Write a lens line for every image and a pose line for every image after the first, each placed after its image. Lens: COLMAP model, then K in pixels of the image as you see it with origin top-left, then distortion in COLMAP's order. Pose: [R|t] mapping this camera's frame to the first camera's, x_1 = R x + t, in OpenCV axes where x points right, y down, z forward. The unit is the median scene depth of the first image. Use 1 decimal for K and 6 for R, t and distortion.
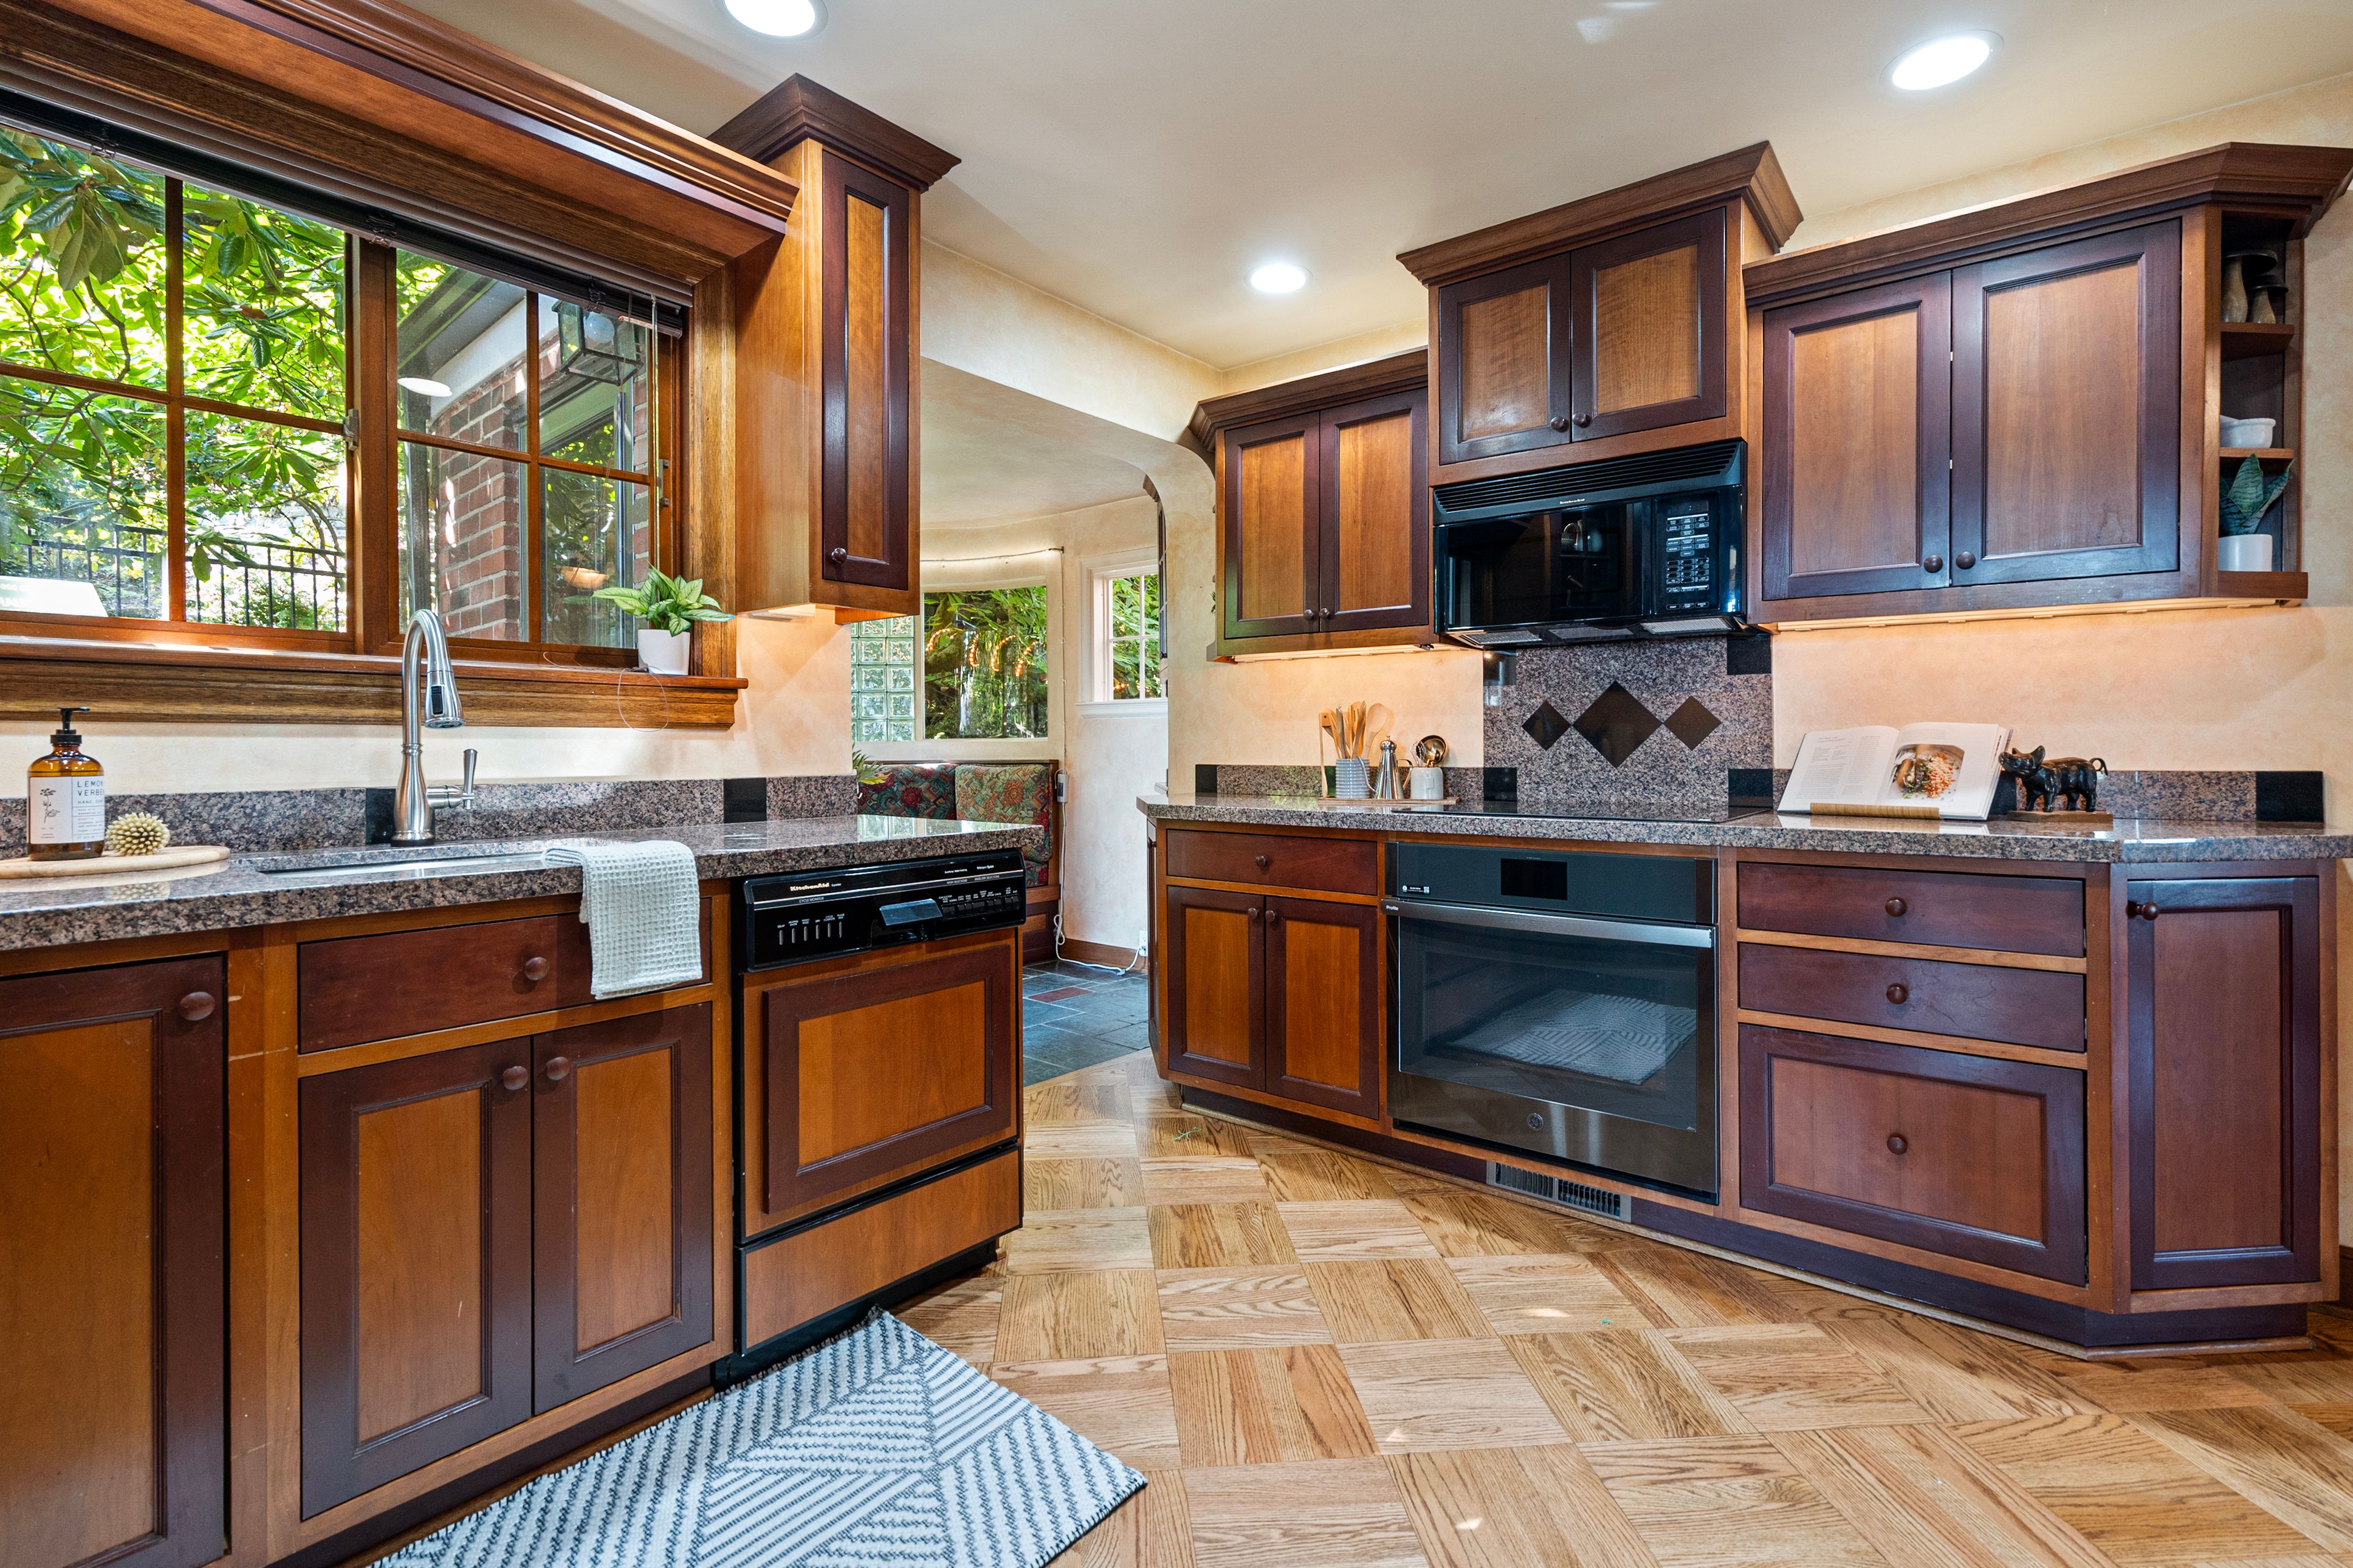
lens RADIAL K [[1073.6, 0, 1181.0], [0, 1073.6, 745.5], [0, 0, 1]] dist [-0.004156, 0.000550]
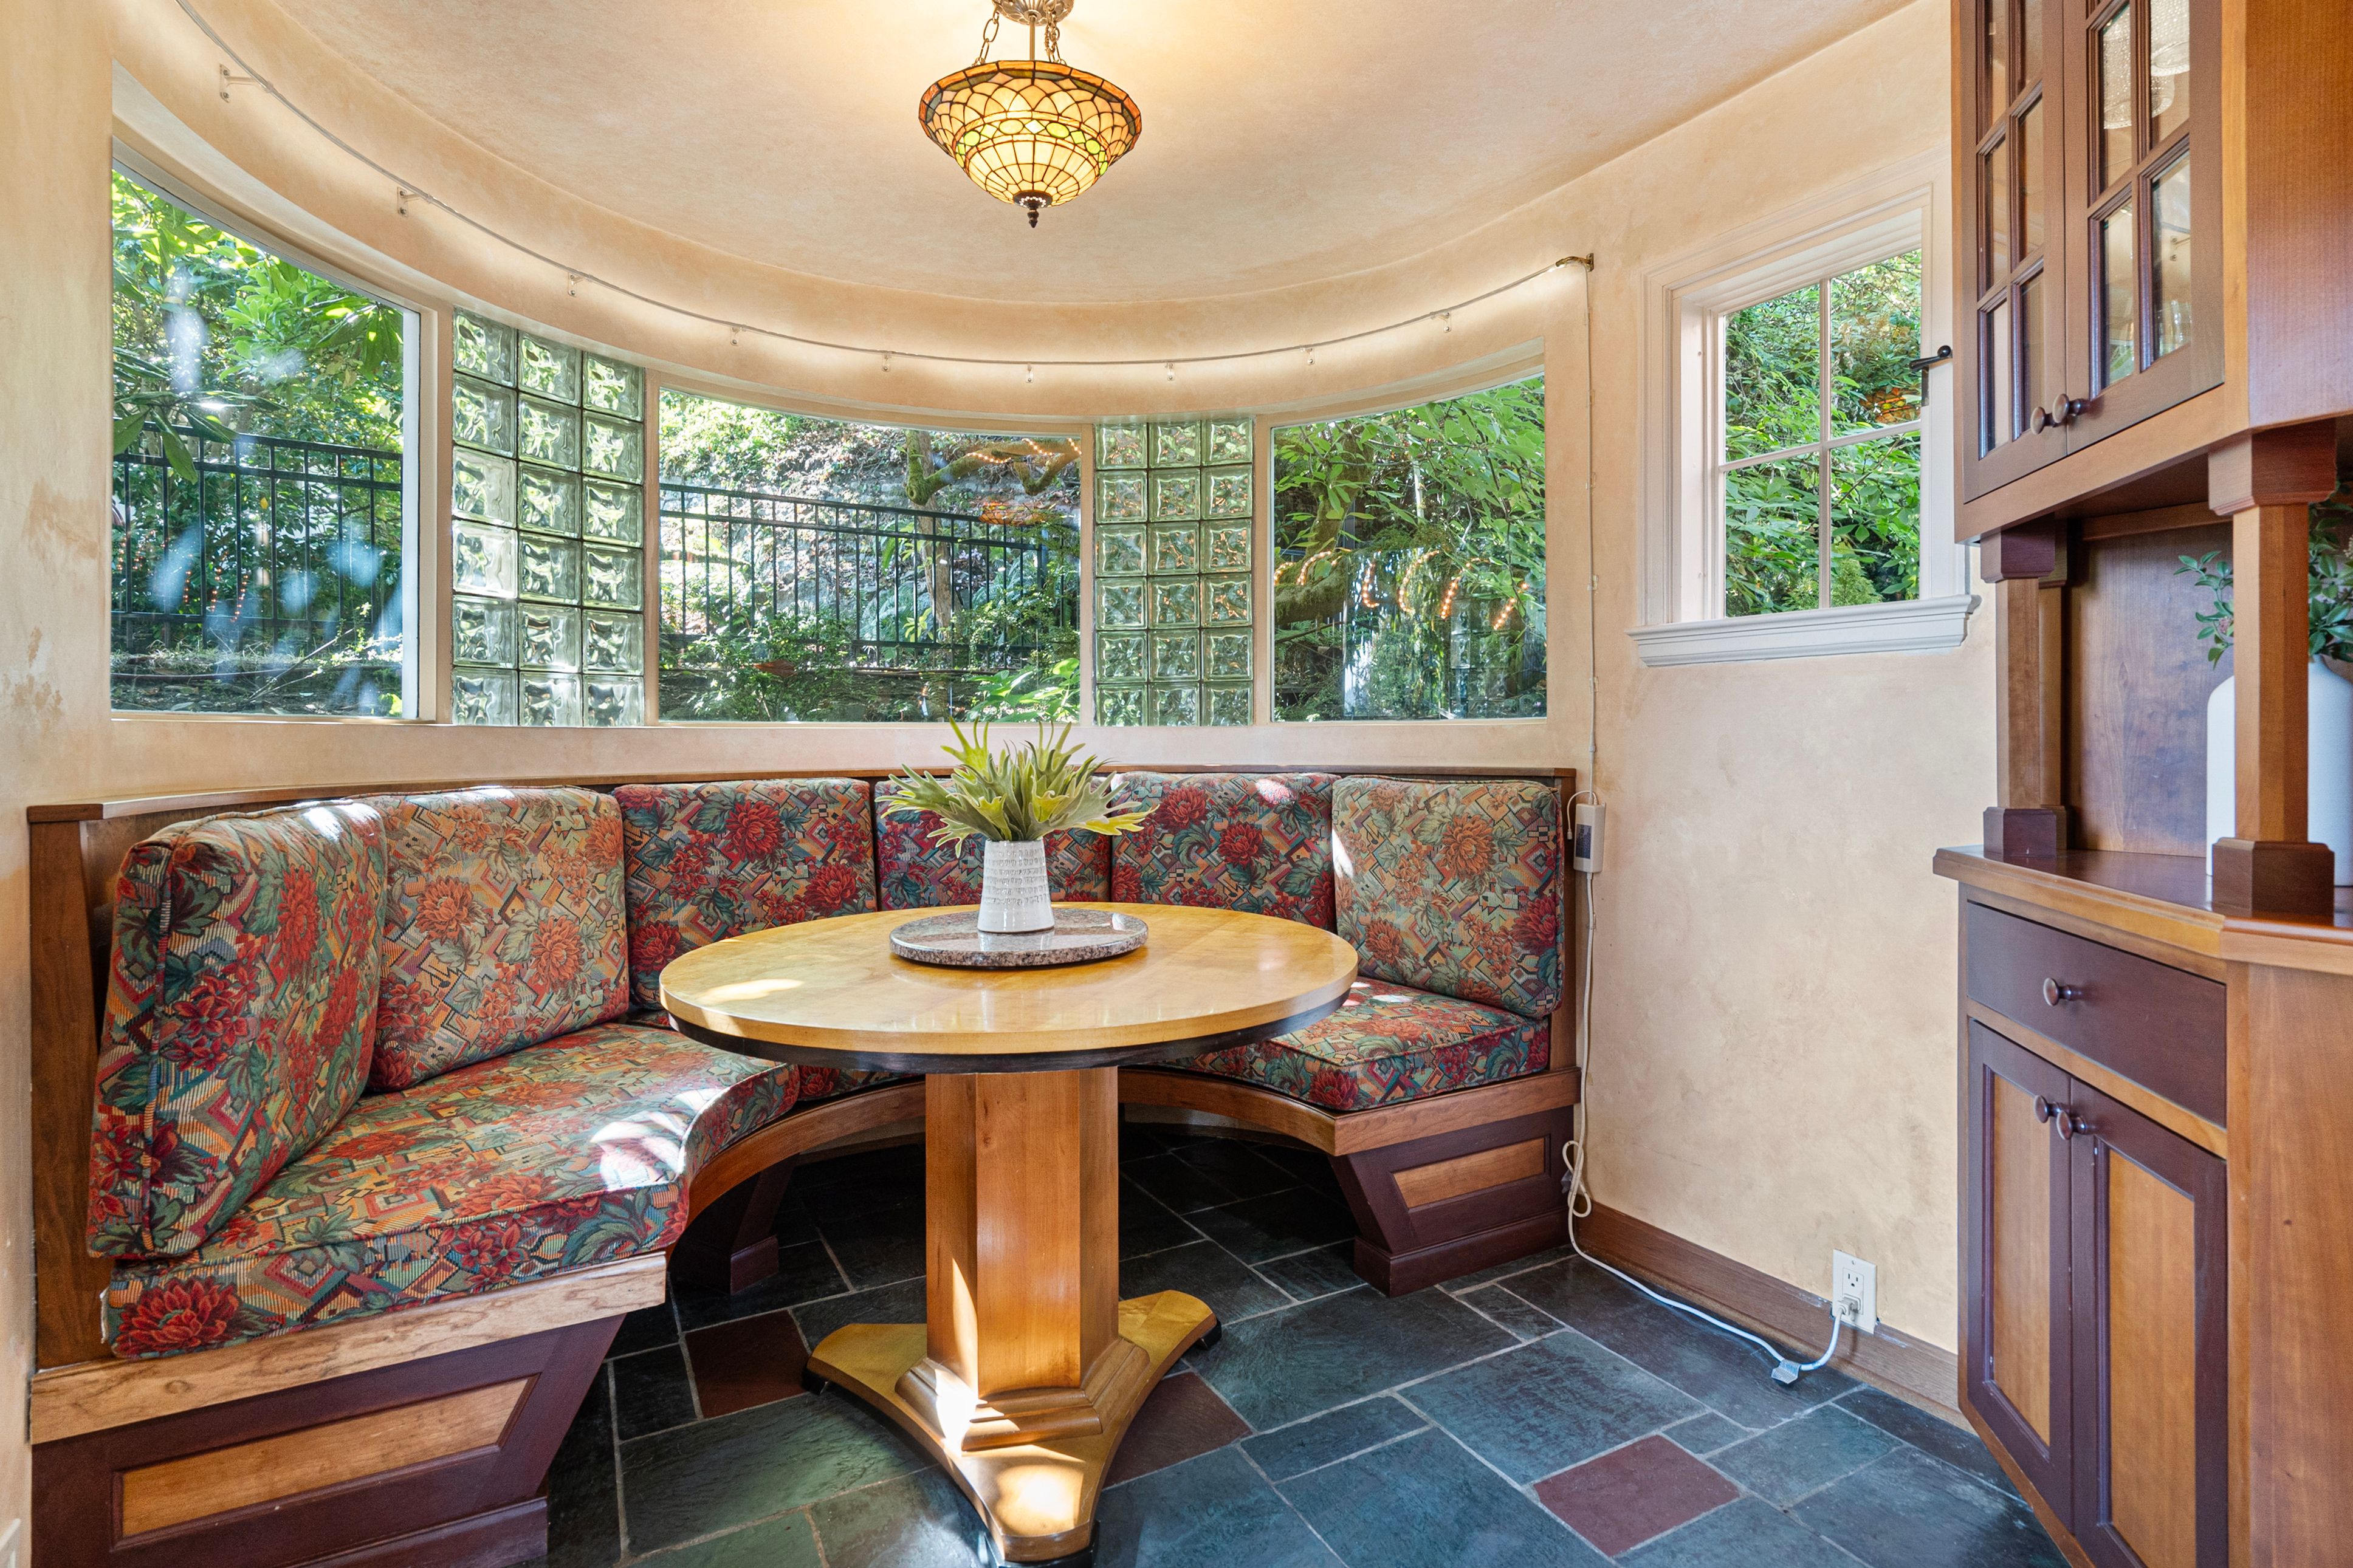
lens RADIAL K [[1117.1, 0, 1180.2], [0, 1117.1, 734.5], [0, 0, 1]] dist [-0.009389, 0.000239]
pose [[0.939151, 0.003664, -0.343484, -0.266593], [-0.004300, 0.999990, -0.001090, 0.002191], [0.343476, 0.002500, 0.939158, 1.310535]]
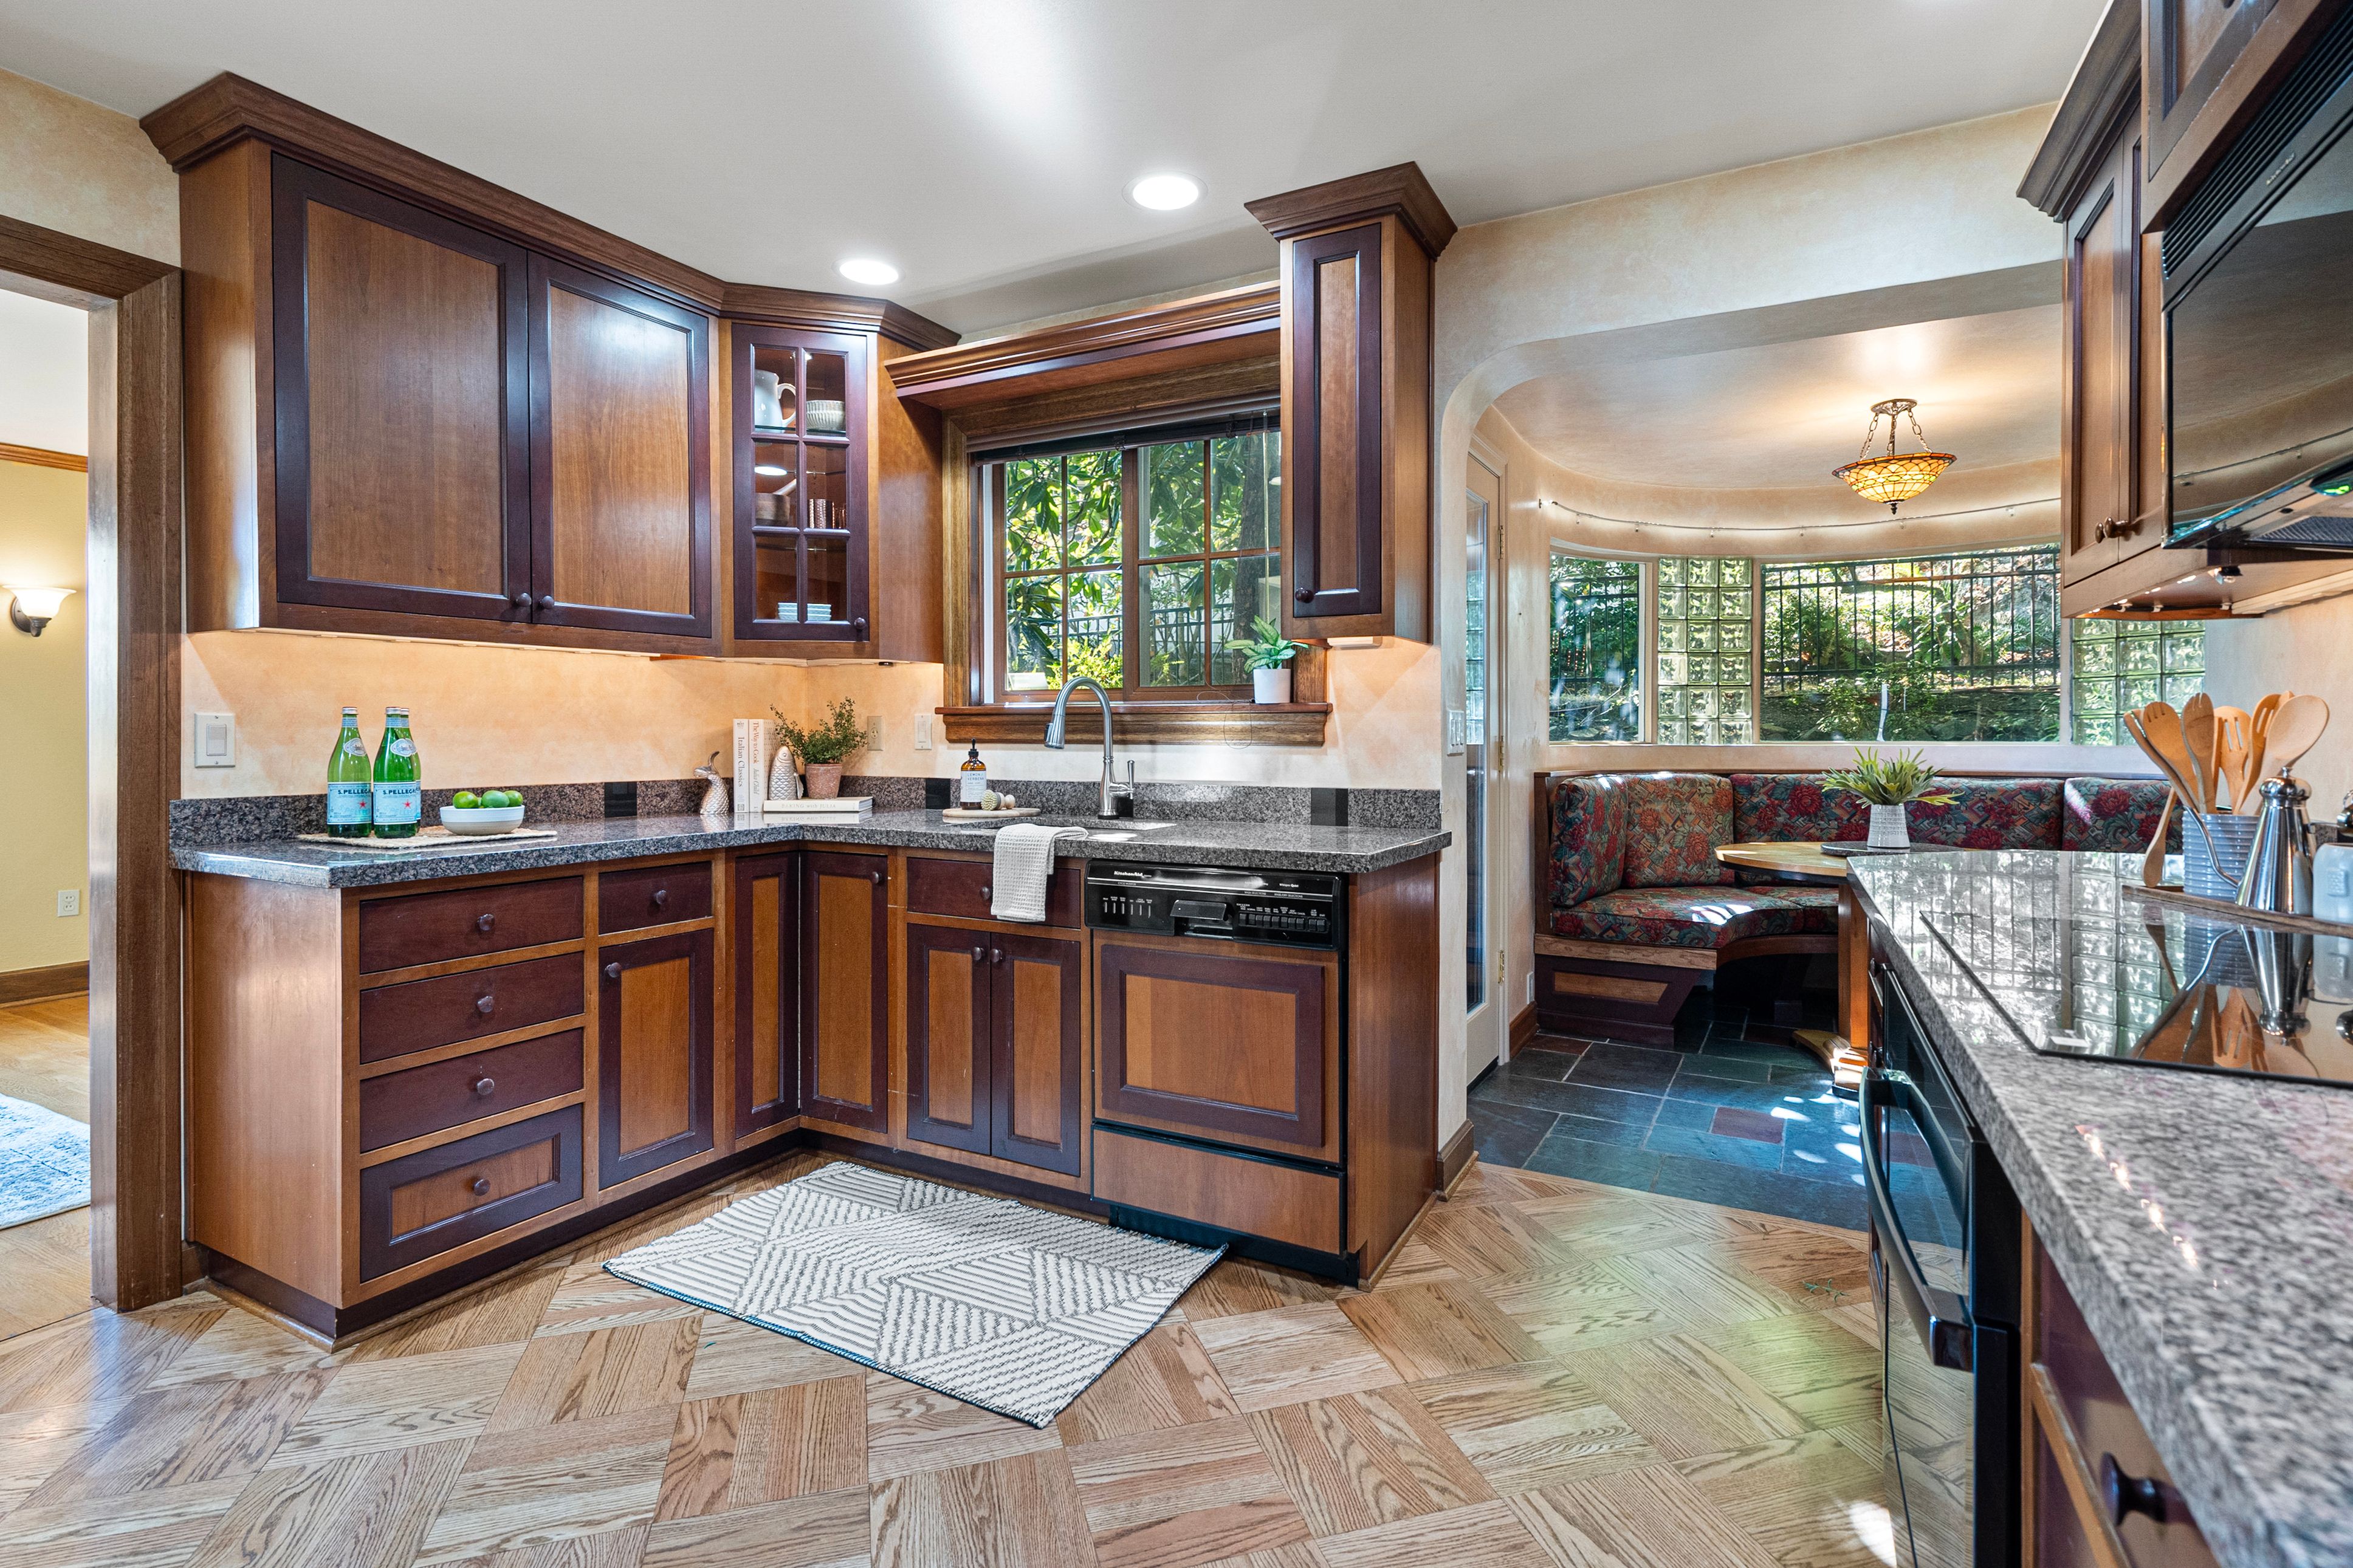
lens RADIAL K [[1123.7, 0, 1178.5], [0, 1123.7, 734.0], [0, 0, 1]] dist [-0.002700, 0.000133]
pose [[0.187302, 0.005263, -0.982288, 0.820178], [-0.000426, 0.999986, 0.005277, -0.037287], [0.982302, -0.000570, 0.187302, 0.651904]]
